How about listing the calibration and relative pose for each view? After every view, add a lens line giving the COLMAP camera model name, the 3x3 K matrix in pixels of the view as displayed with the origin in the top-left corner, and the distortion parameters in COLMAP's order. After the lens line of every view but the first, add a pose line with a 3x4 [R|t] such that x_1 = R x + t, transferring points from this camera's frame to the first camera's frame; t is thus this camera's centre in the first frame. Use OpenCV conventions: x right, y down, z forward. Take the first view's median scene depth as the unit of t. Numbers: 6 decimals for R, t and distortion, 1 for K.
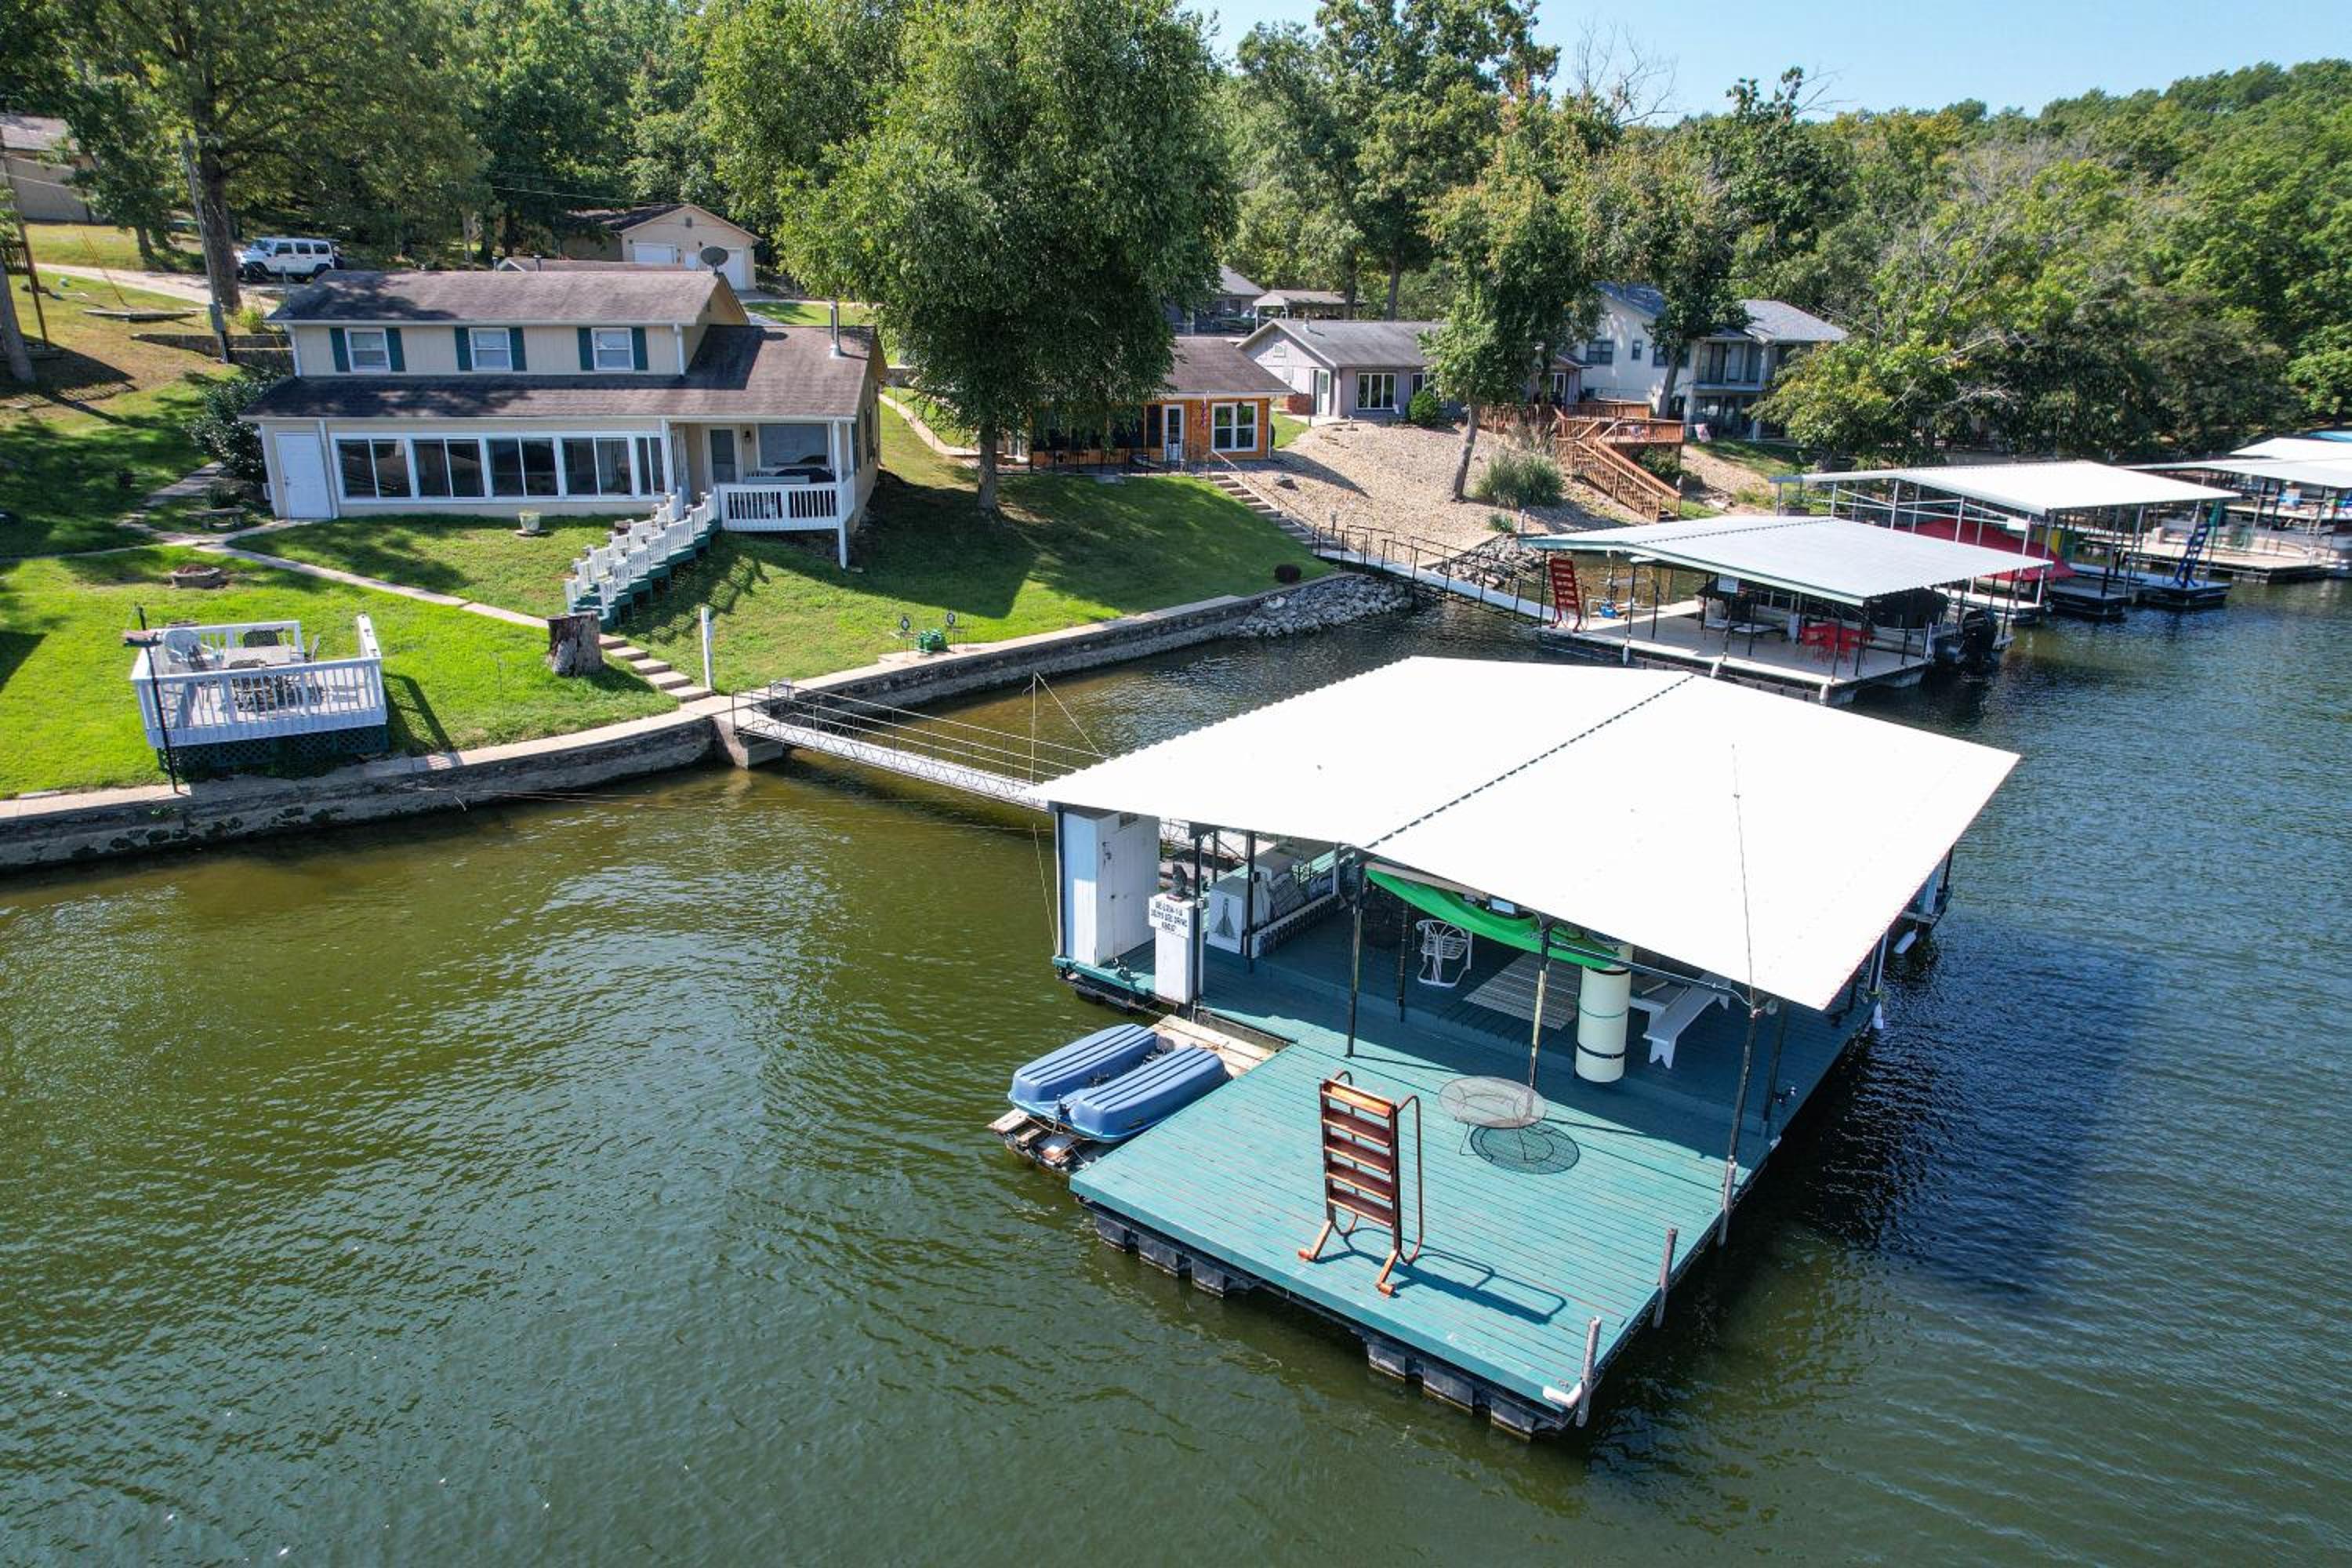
lens RADIAL K [[1505.6, 0, 1175.8], [0, 1505.6, 789.1], [0, 0, 1]] dist [-0.082436, 0.080325]
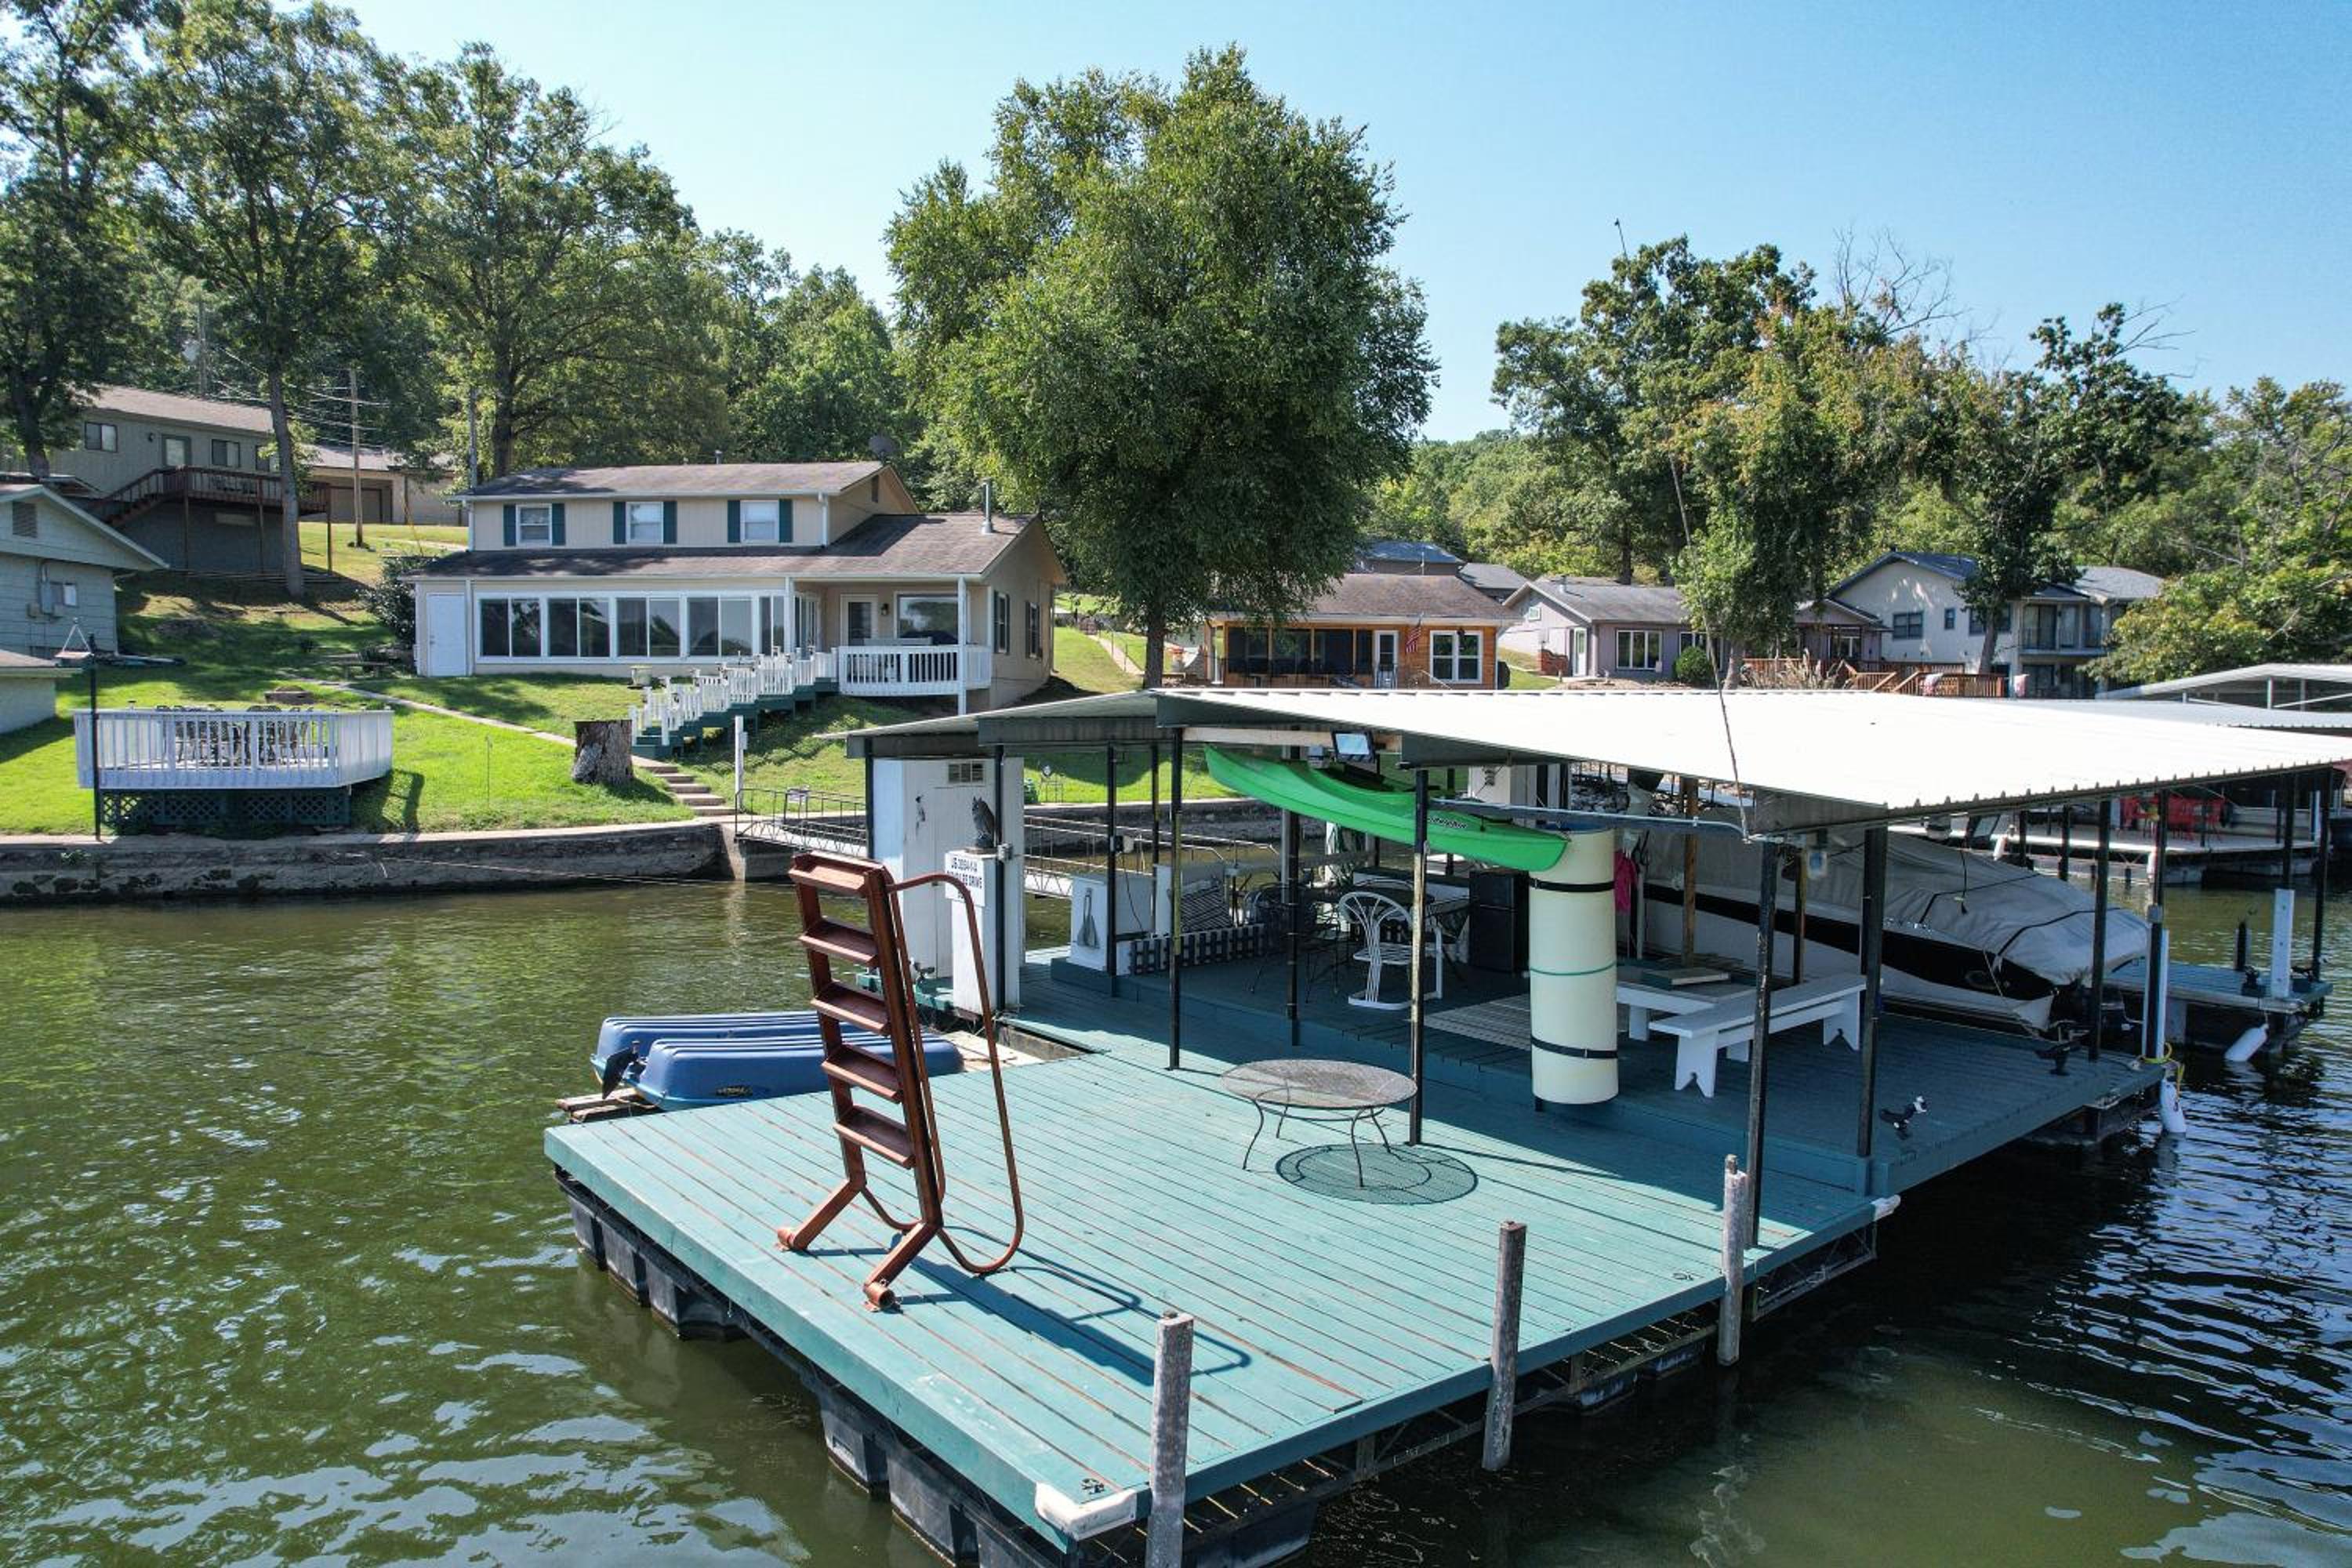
lens RADIAL K [[1505.6, 0, 1175.8], [0, 1505.6, 789.1], [0, 0, 1]] dist [-0.082436, 0.080325]
pose [[0.975592, 0.008940, -0.219410, 0.110083], [-0.061771, 0.969997, -0.235138, 0.093047], [0.210725, 0.242952, 0.946874, 0.173523]]
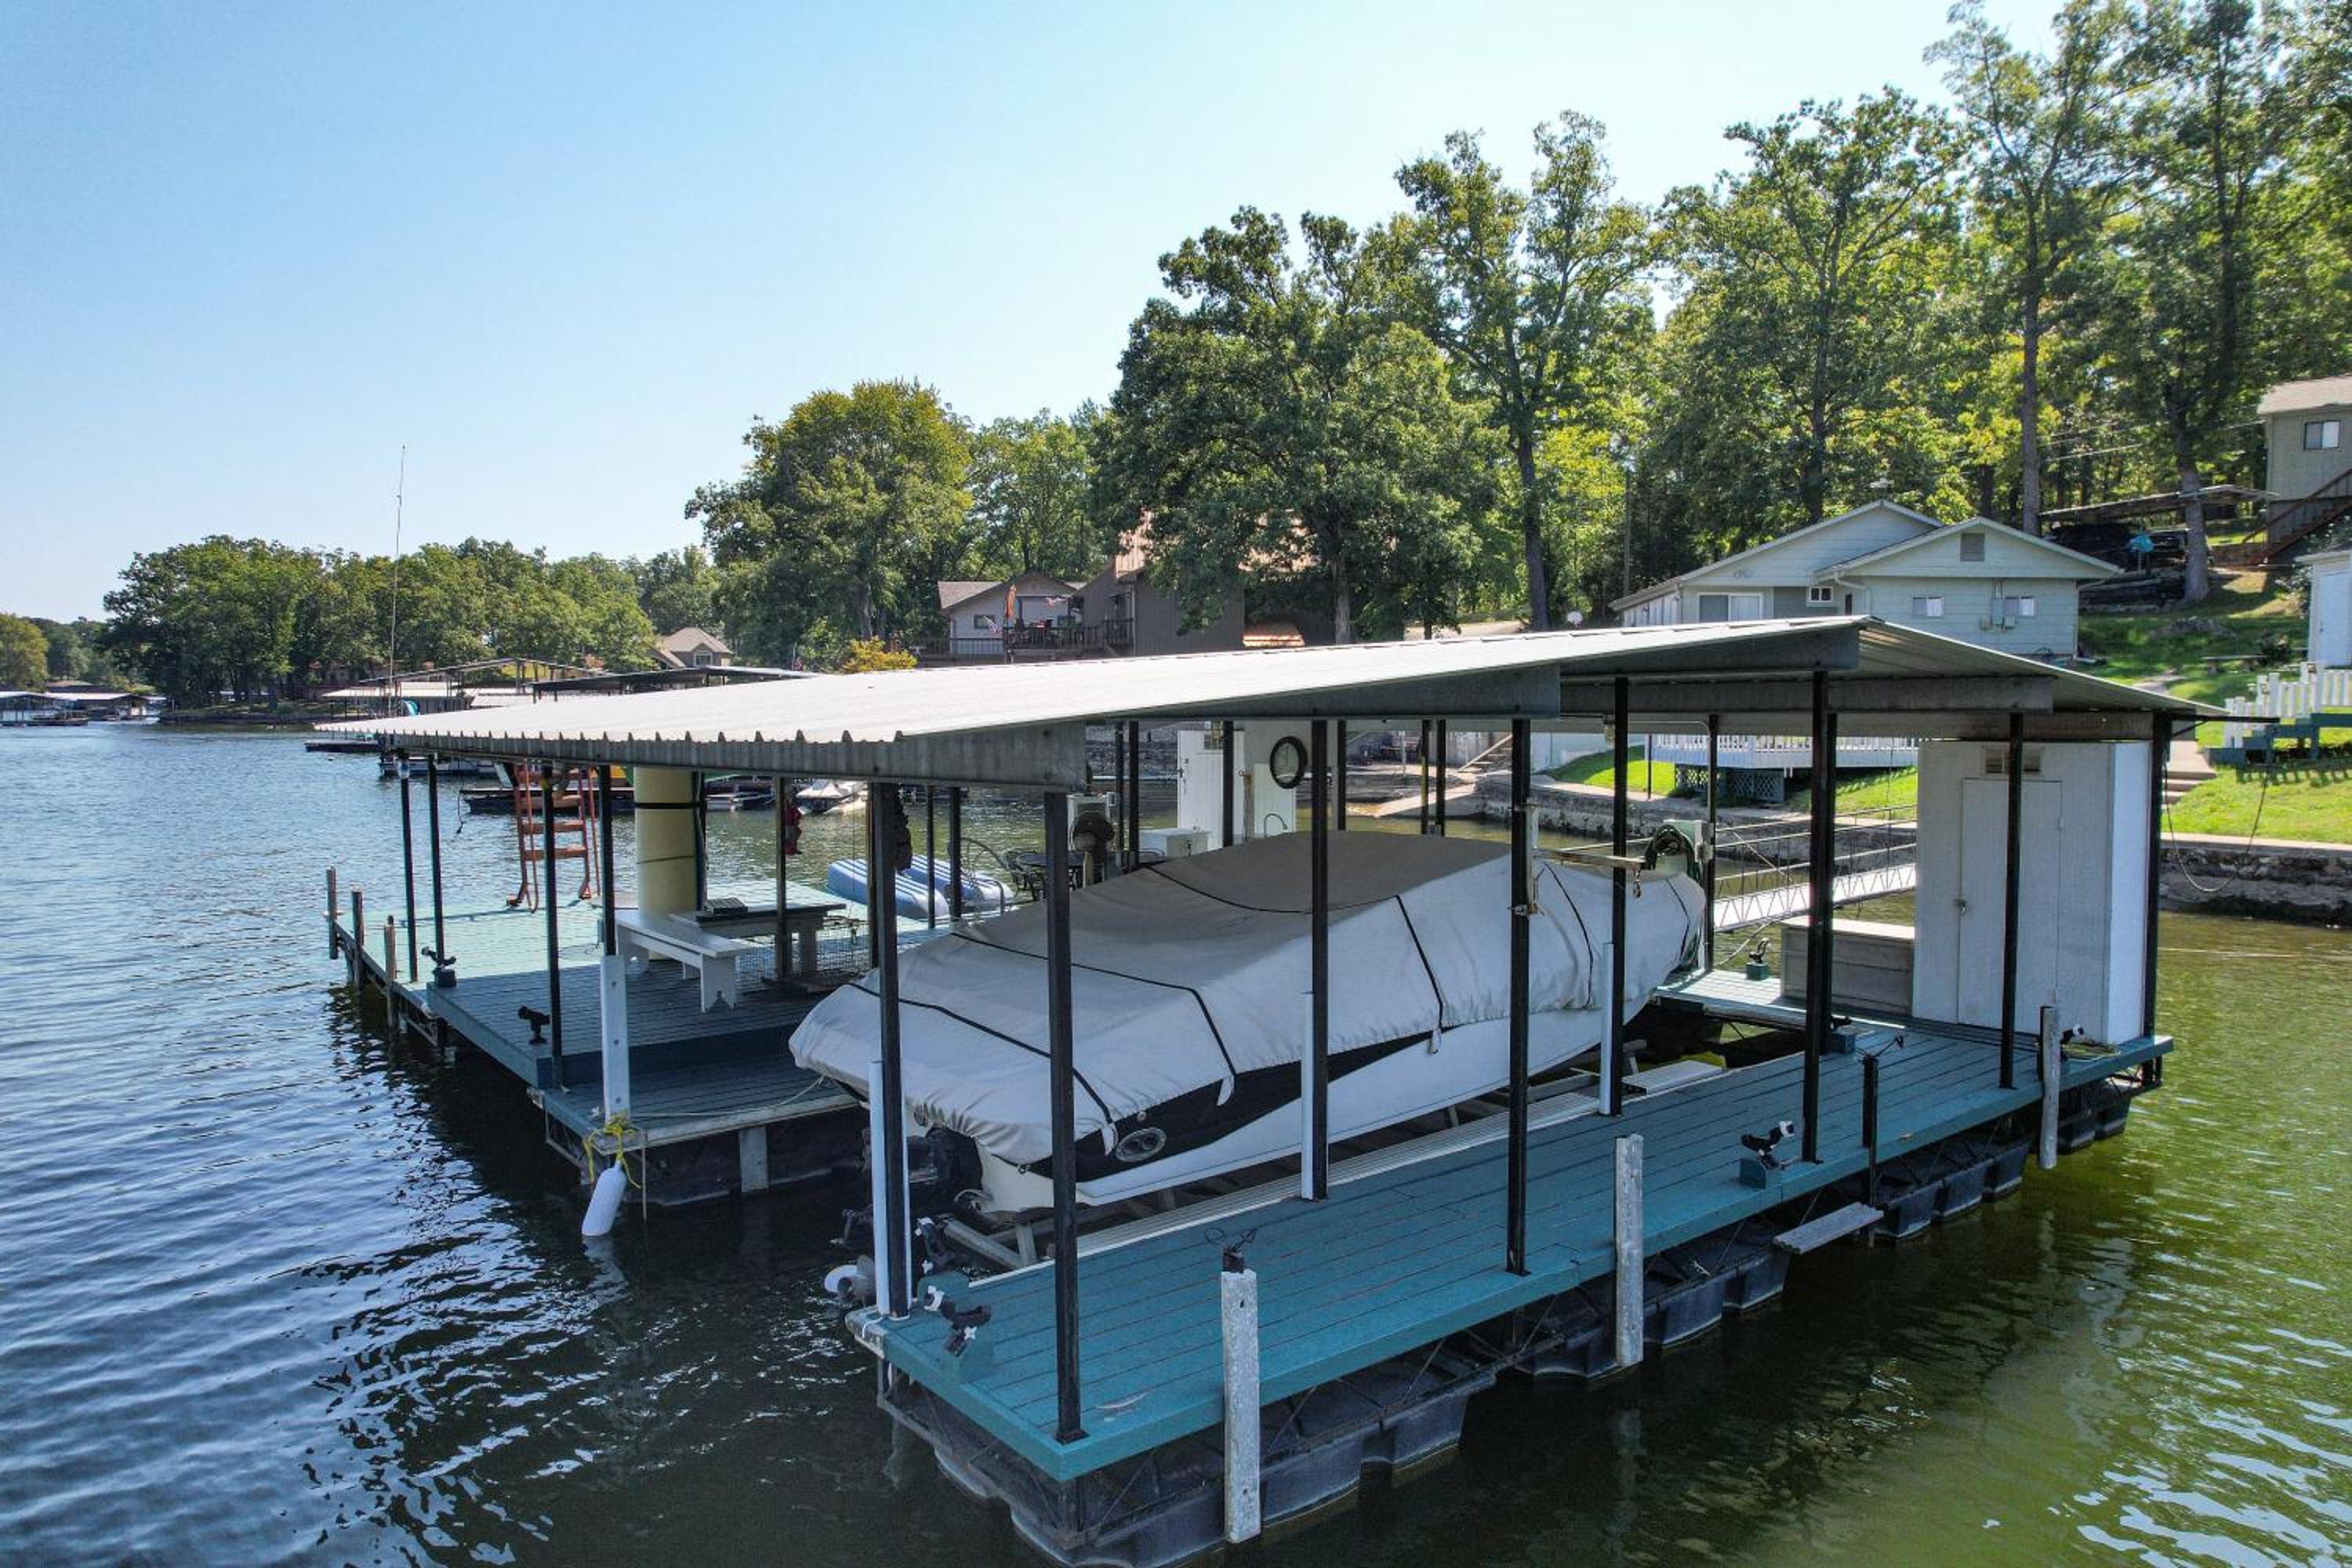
lens RADIAL K [[1504.3, 0, 1176.0], [0, 1504.3, 784.0], [0, 0, 1]] dist [-0.056440, 0.026288]
pose [[-0.251921, 0.039567, -0.966939, 0.396761], [-0.285958, 0.951504, 0.113437, -0.026400], [0.924534, 0.305081, -0.228389, 0.591267]]
